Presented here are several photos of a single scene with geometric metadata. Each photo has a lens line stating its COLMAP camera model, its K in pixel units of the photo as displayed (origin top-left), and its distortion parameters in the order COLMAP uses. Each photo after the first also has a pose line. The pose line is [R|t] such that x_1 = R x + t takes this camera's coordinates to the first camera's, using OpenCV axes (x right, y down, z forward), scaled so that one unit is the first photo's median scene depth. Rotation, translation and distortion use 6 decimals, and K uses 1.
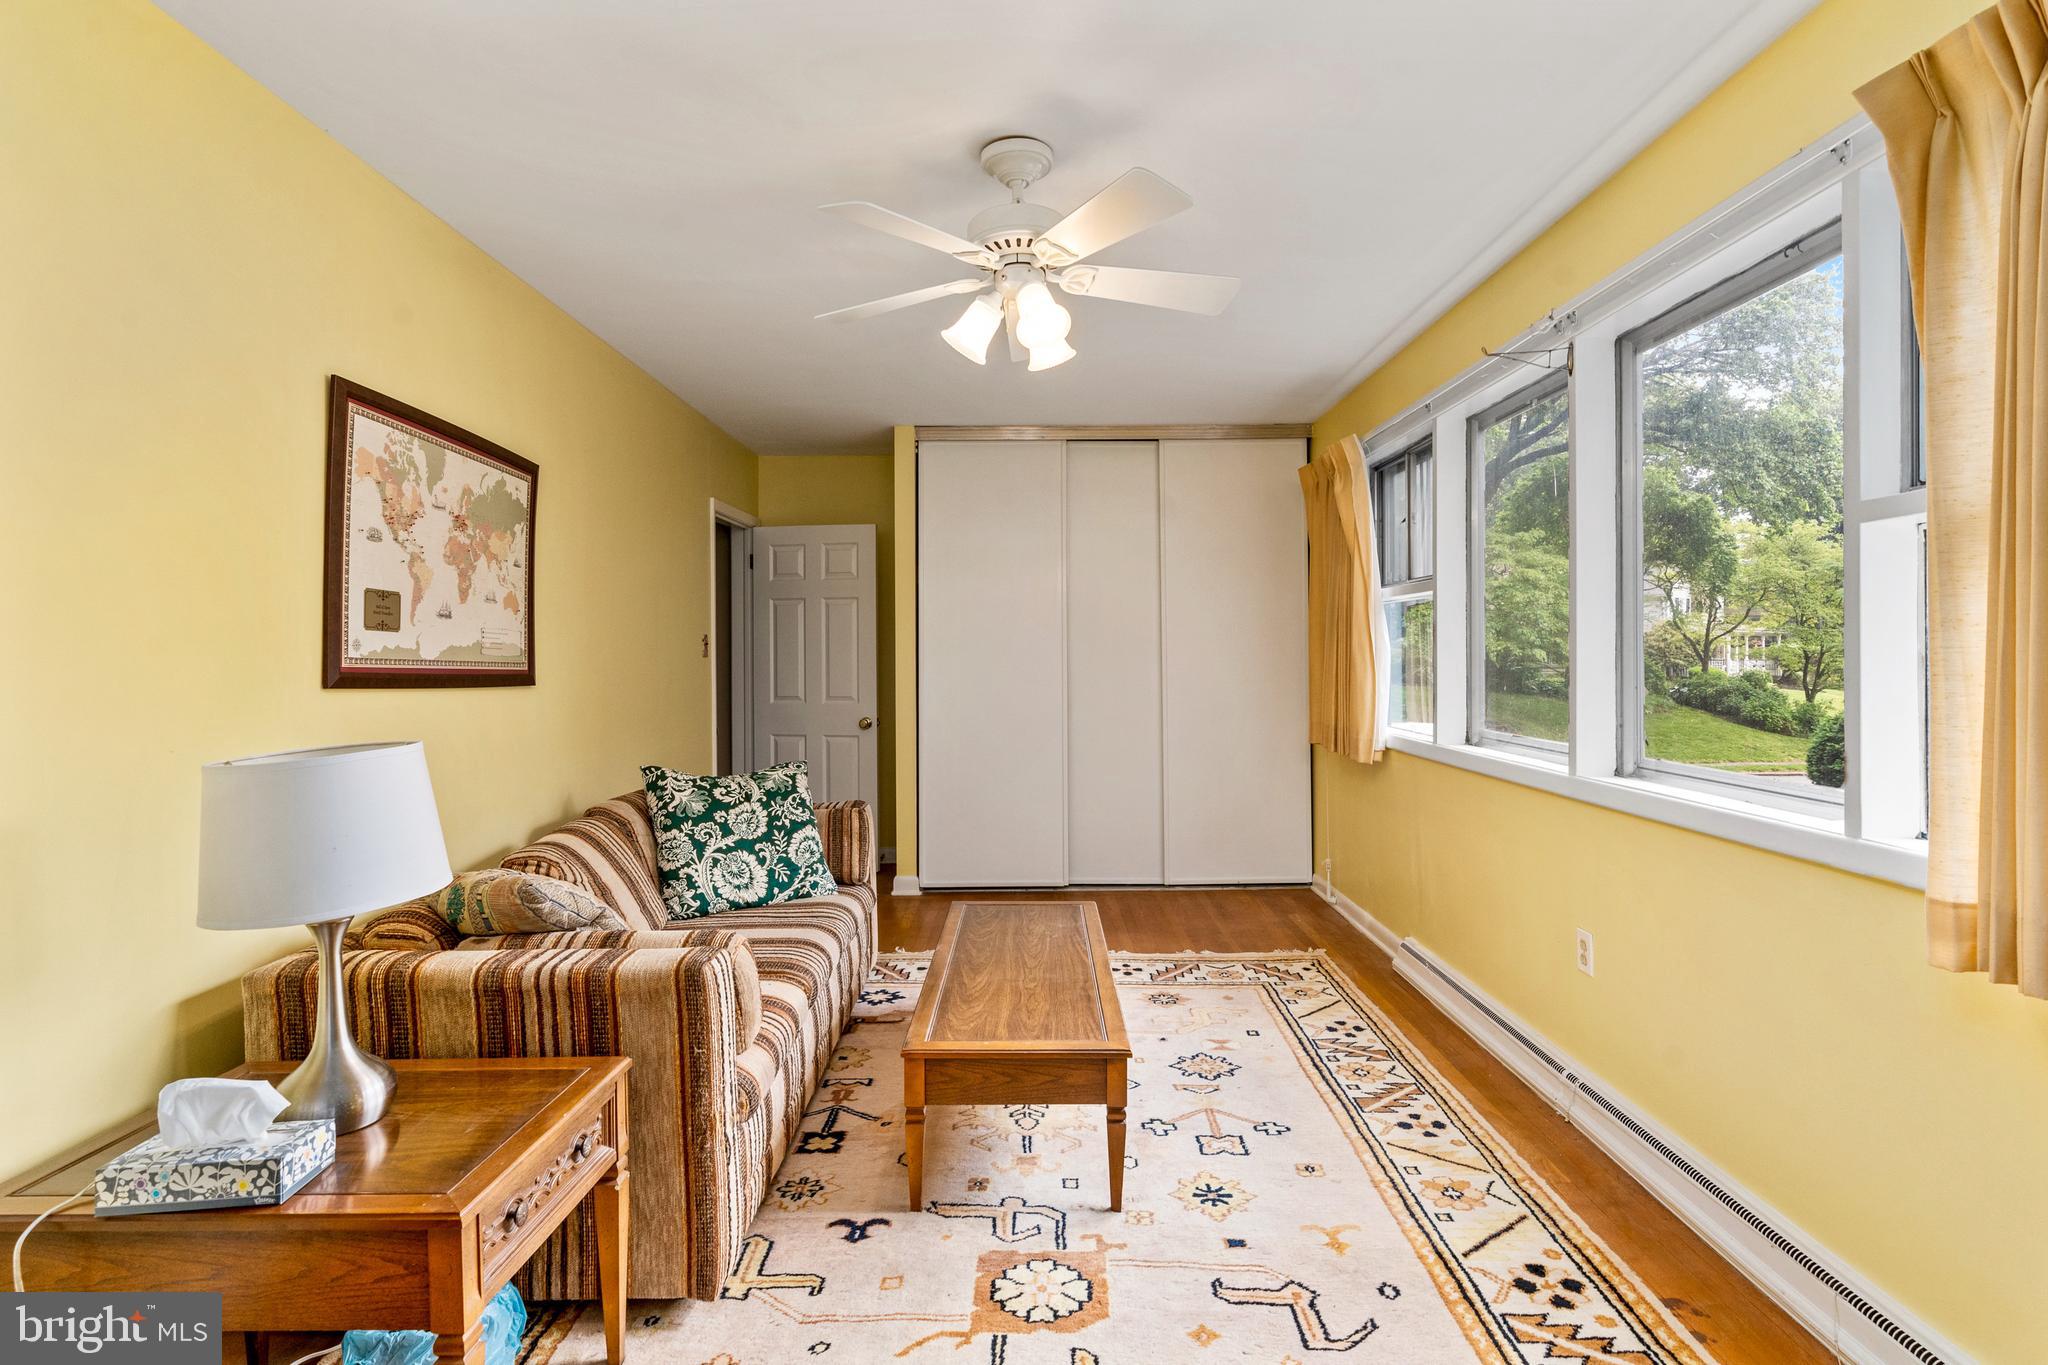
lens RADIAL K [[999.8, 0, 1032.8], [0, 999.8, 674.8], [0, 0, 1]] dist [-0.009605, 0.002260]
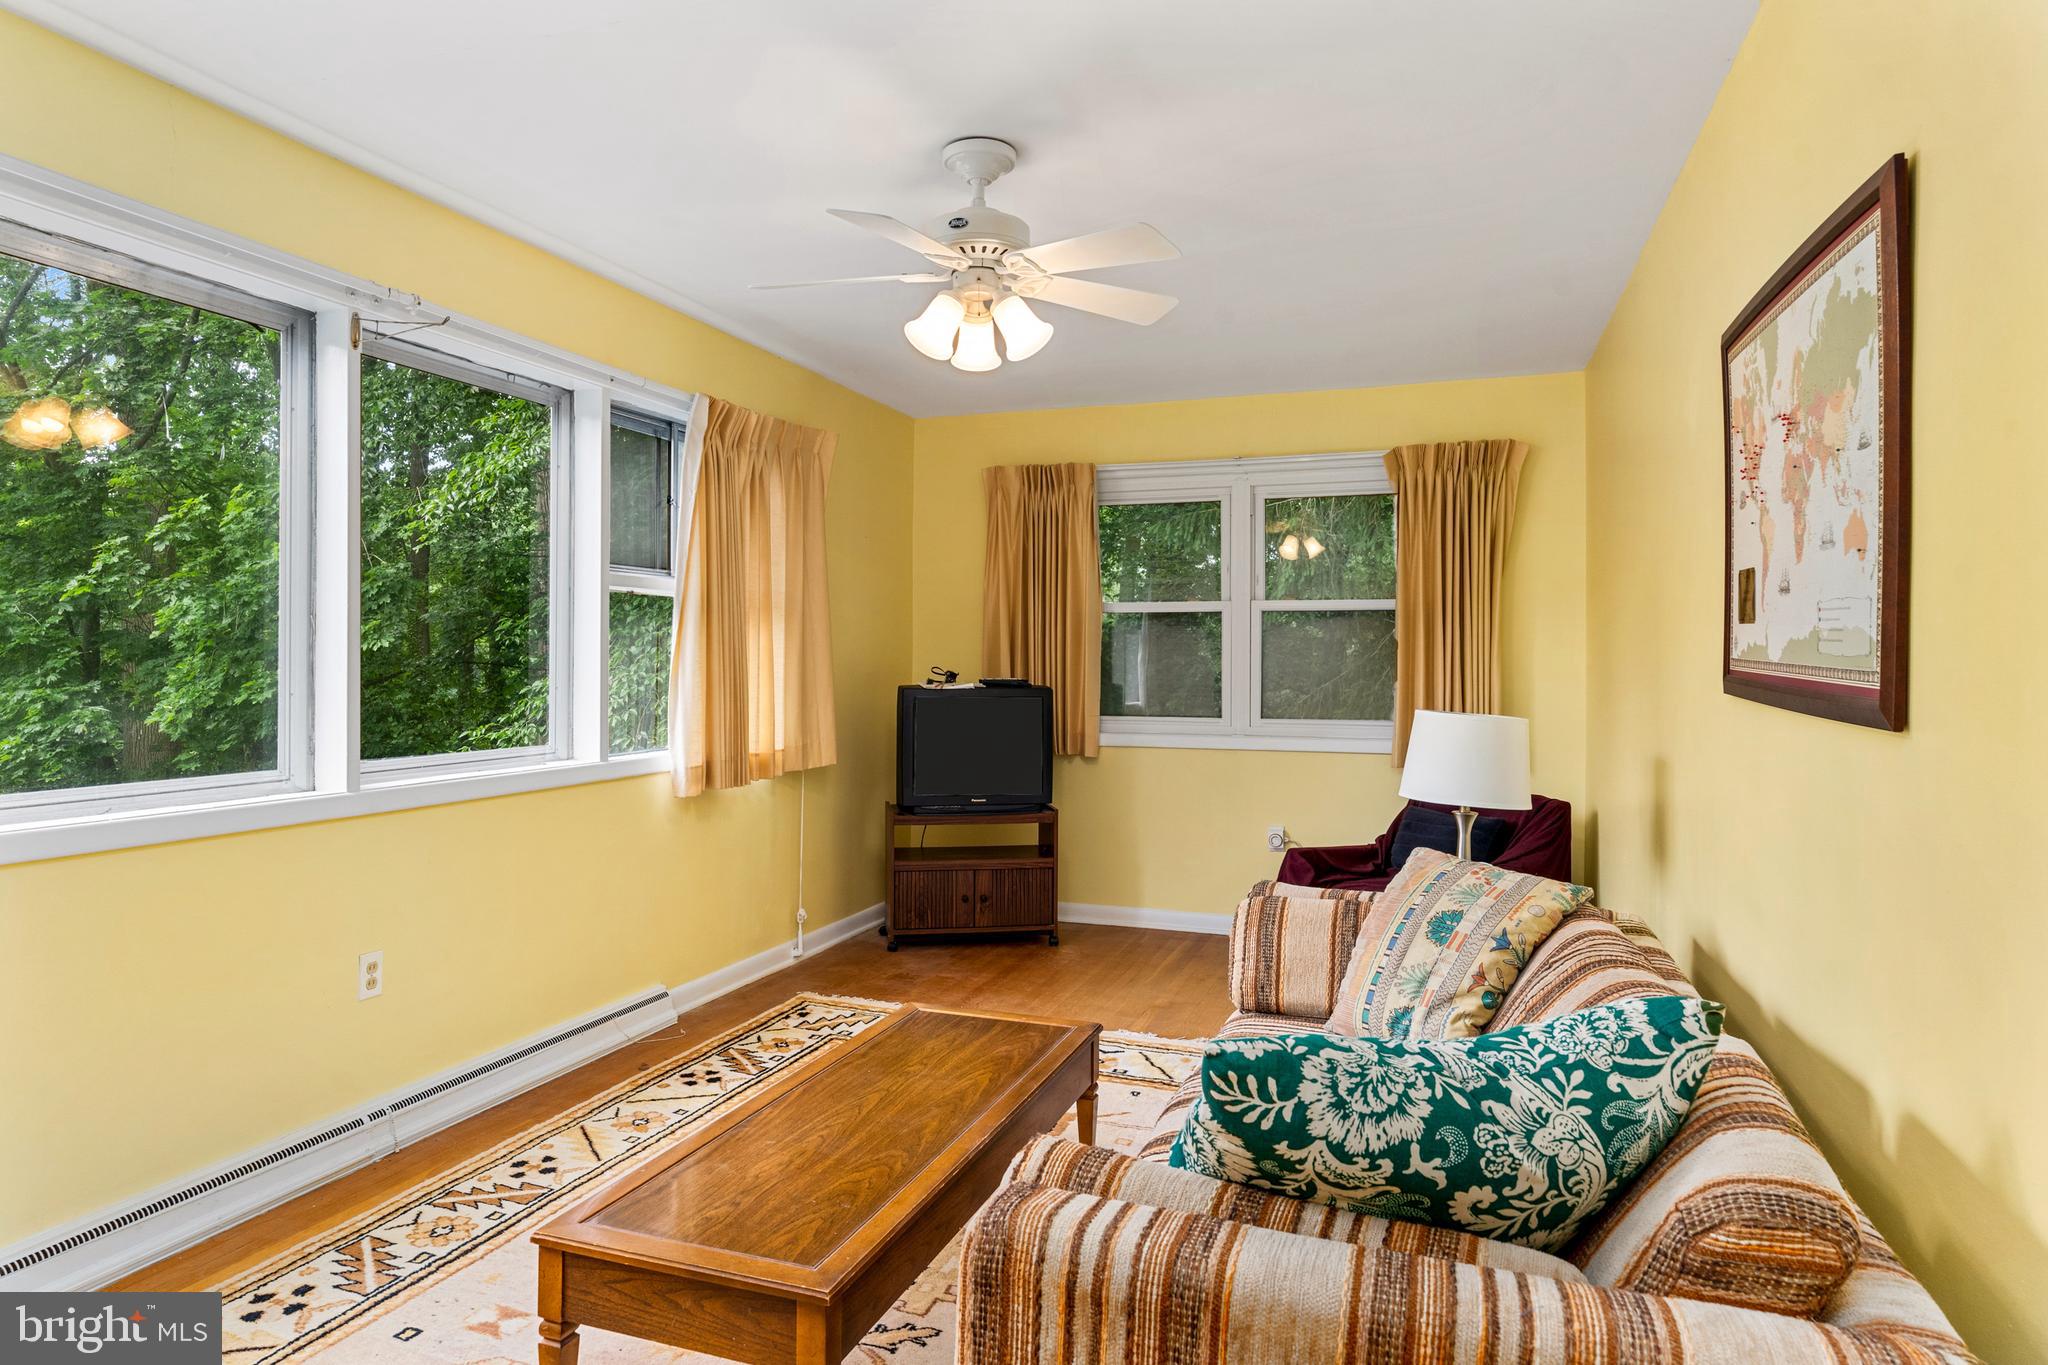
lens RADIAL K [[1230.9, 0, 1024.6], [0, 1230.9, 672.9], [0, 0, 1]] dist [0.004332, 0.000737]
pose [[-0.944431, -0.002658, 0.328699, -0.413143], [0.004886, 0.999743, 0.022121, -0.029279], [-0.328673, 0.022498, -0.944176, 1.916025]]
